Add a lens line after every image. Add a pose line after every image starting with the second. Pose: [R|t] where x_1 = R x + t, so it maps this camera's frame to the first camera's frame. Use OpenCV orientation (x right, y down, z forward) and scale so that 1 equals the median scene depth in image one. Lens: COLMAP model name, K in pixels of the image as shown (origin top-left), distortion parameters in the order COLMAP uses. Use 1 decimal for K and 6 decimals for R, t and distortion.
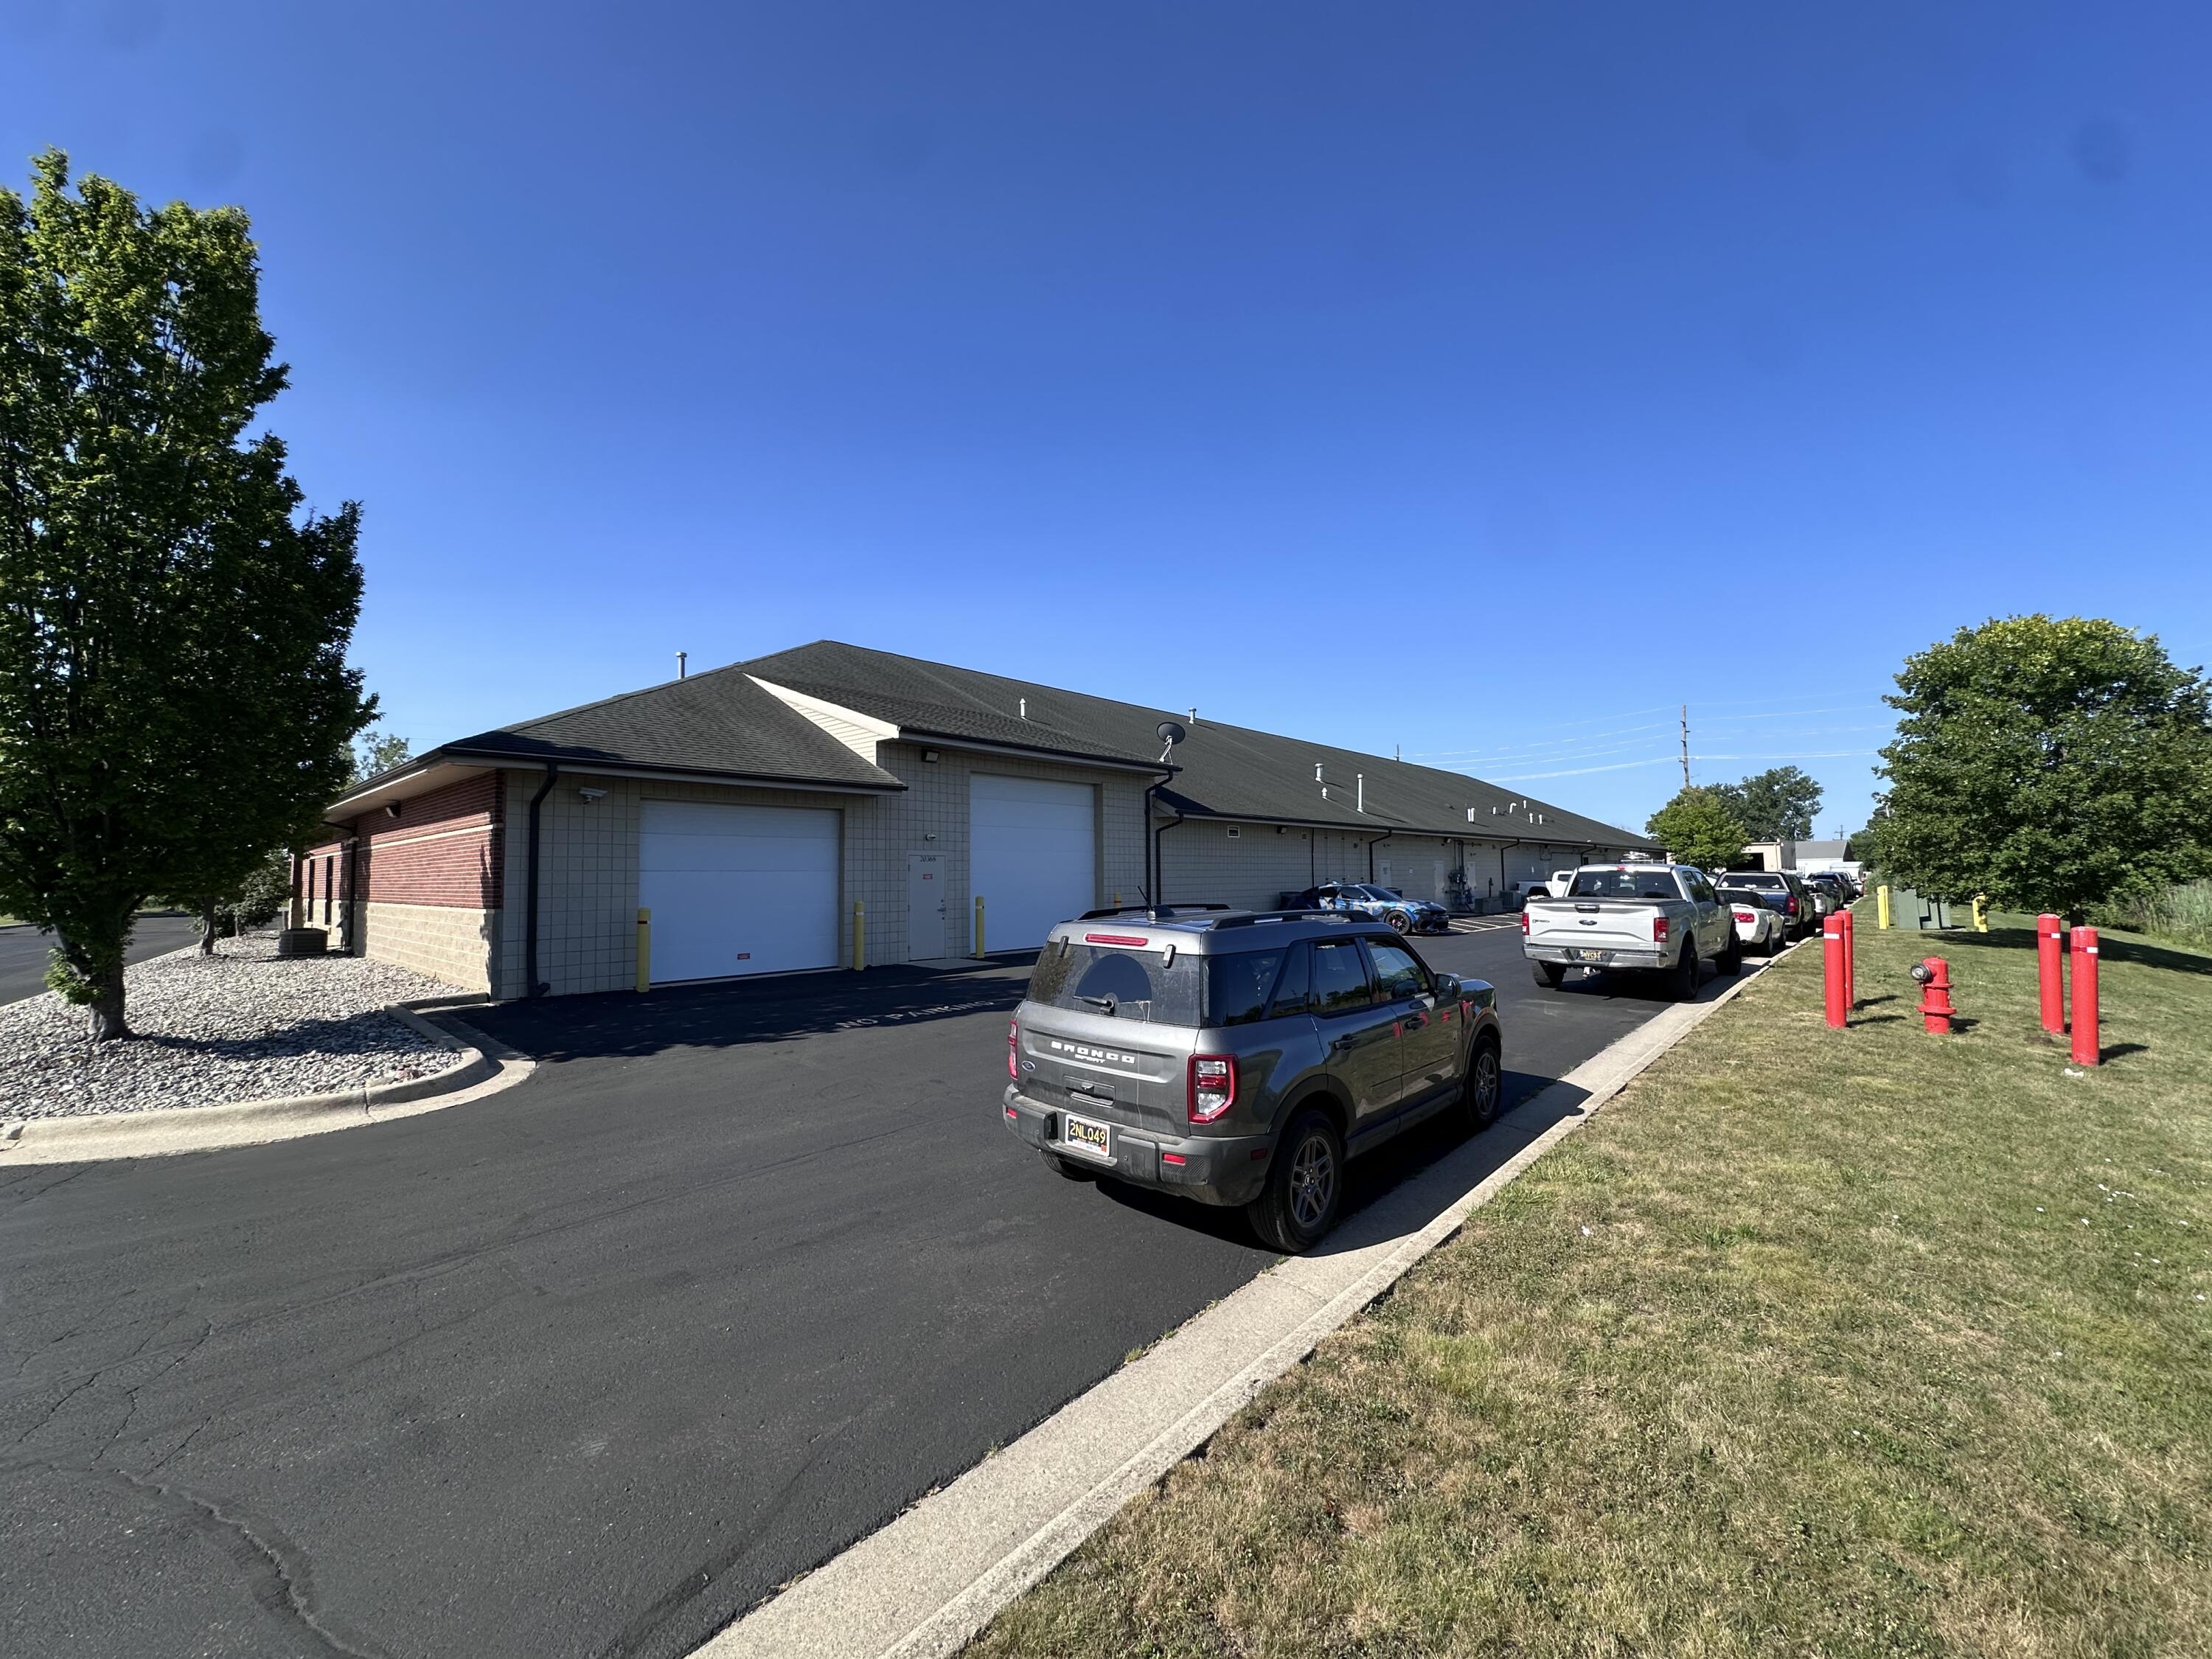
lens RADIAL K [[874.8, 0, 1105.9], [0, 874.8, 835.5], [0, 0, 1]] dist [0.001131, 0.000295]
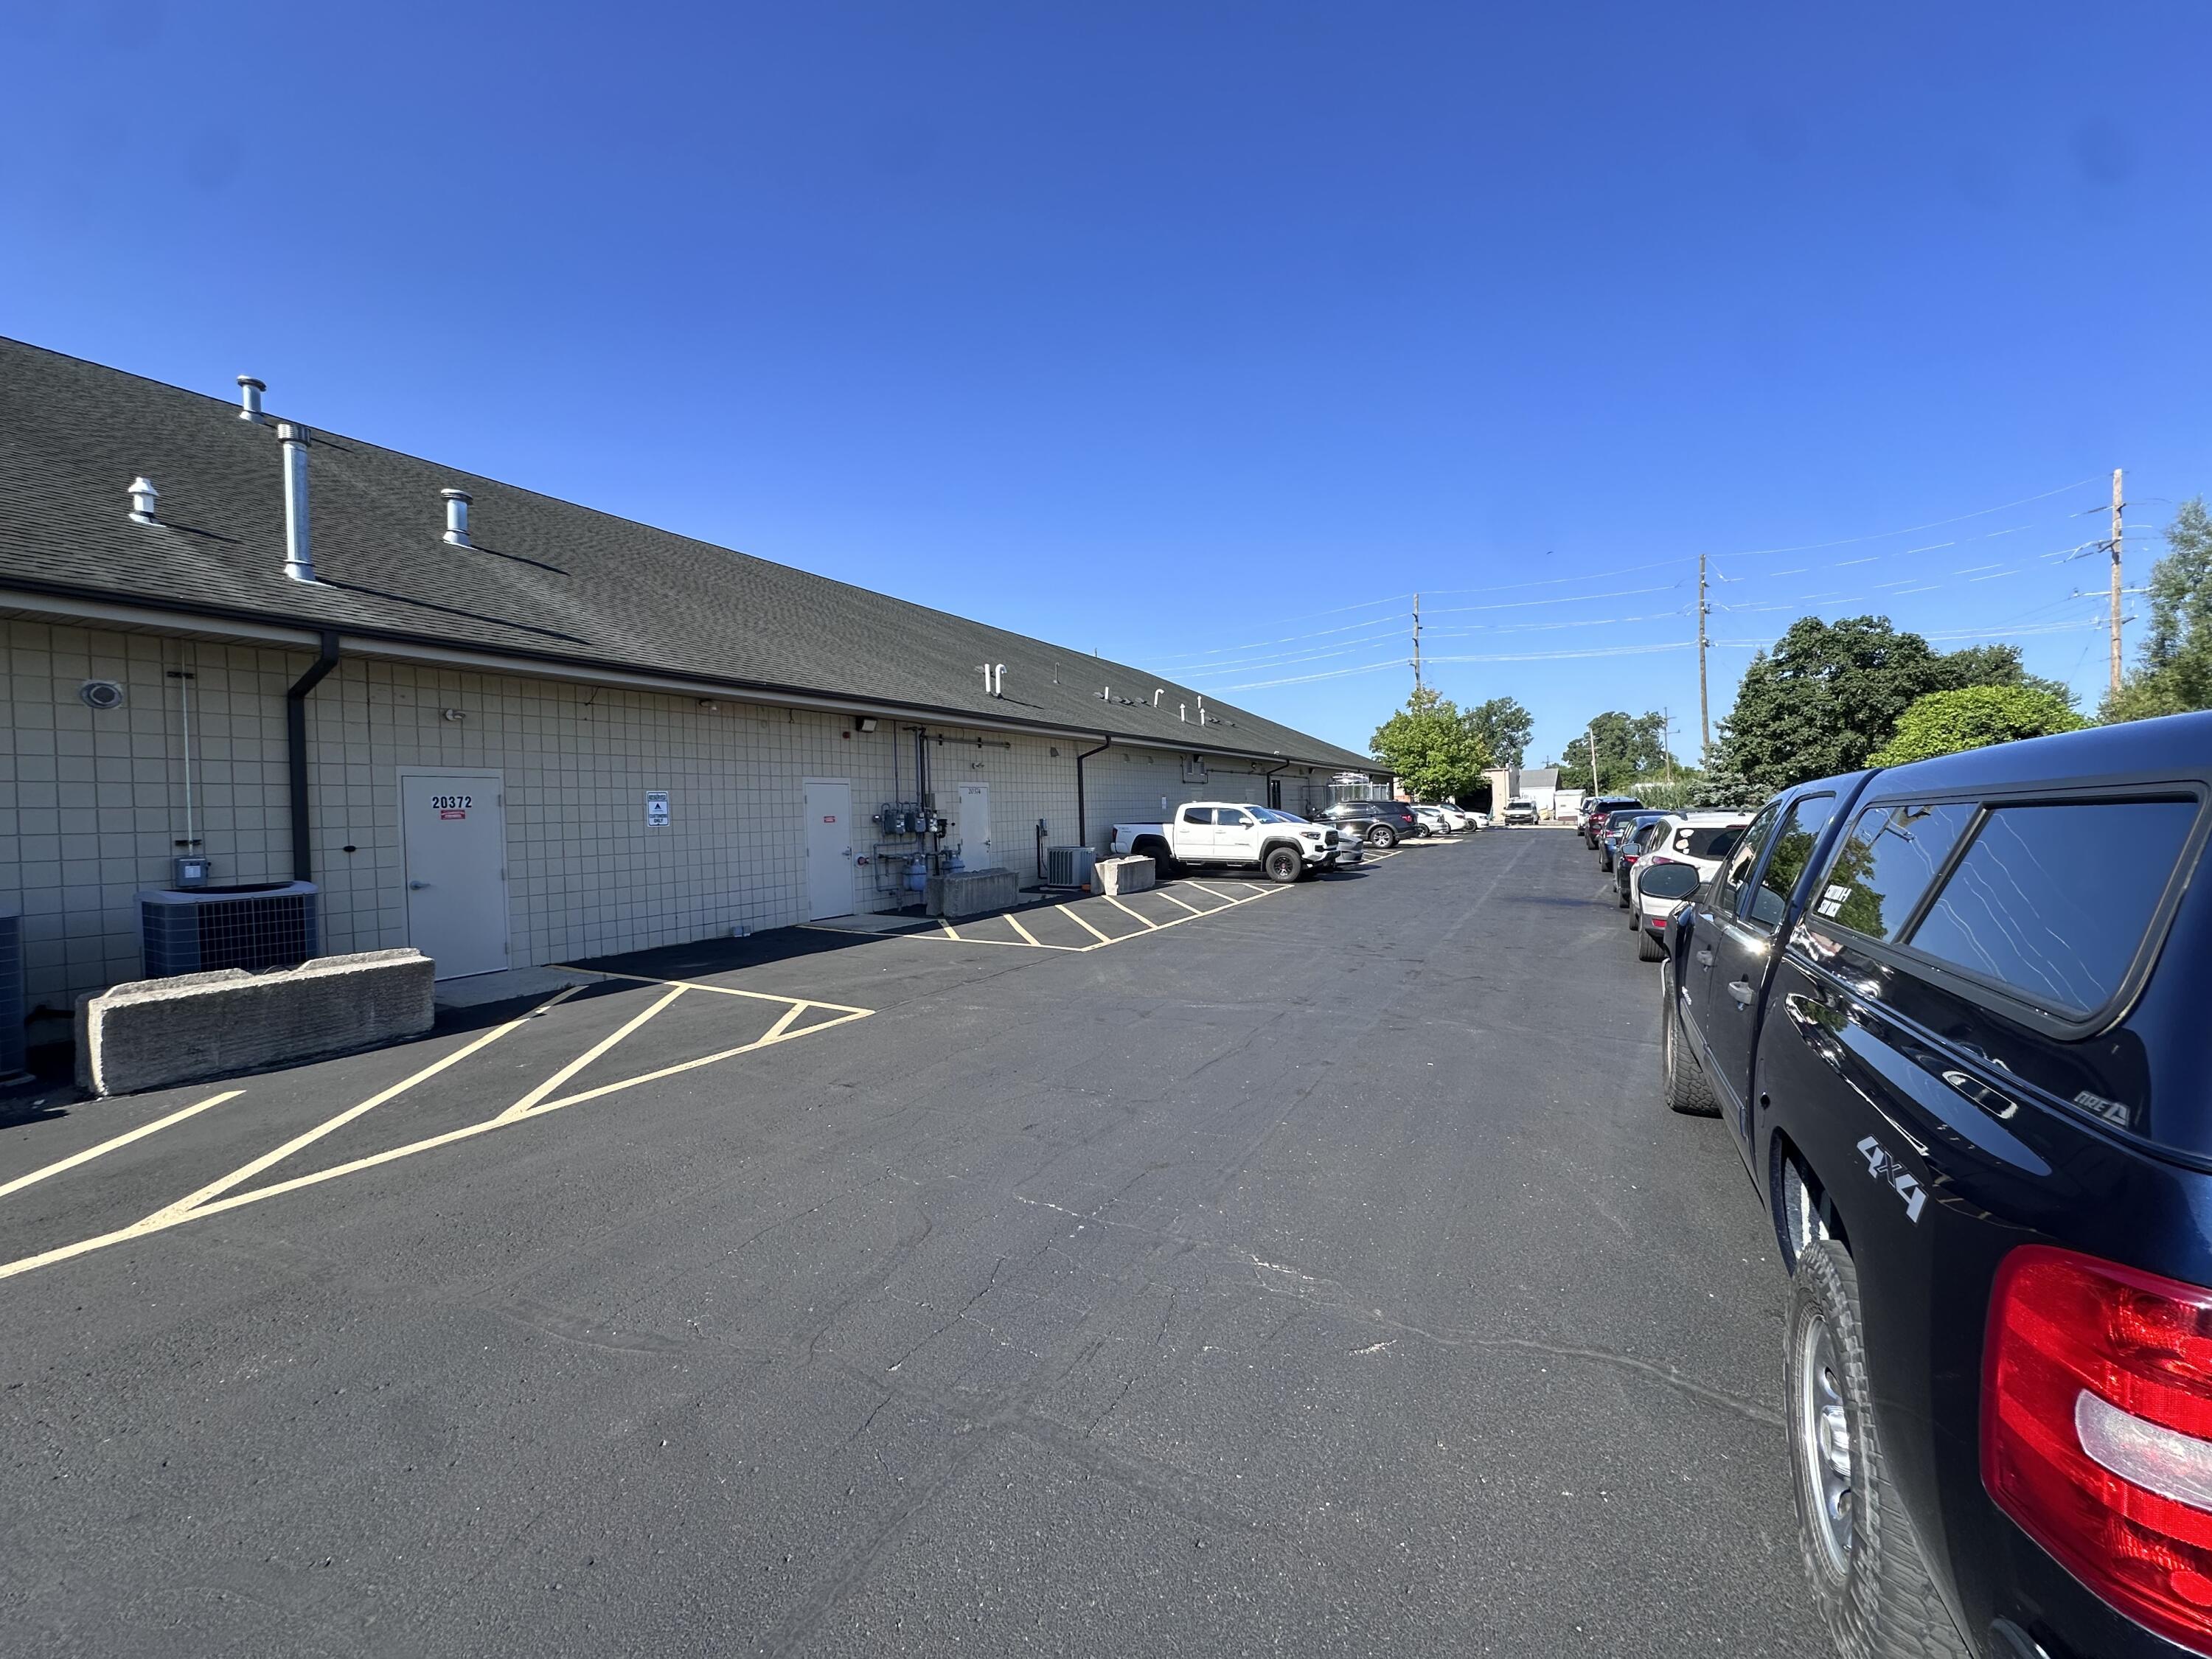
lens RADIAL K [[874.8, 0, 1105.2], [0, 874.8, 833.6], [0, 0, 1]] dist [0.001131, 0.000295]
pose [[0.969520, -0.028489, 0.243350, 0.216811], [0.013011, 0.997802, 0.064976, 0.015859], [-0.244666, -0.059830, 0.967760, 0.331810]]
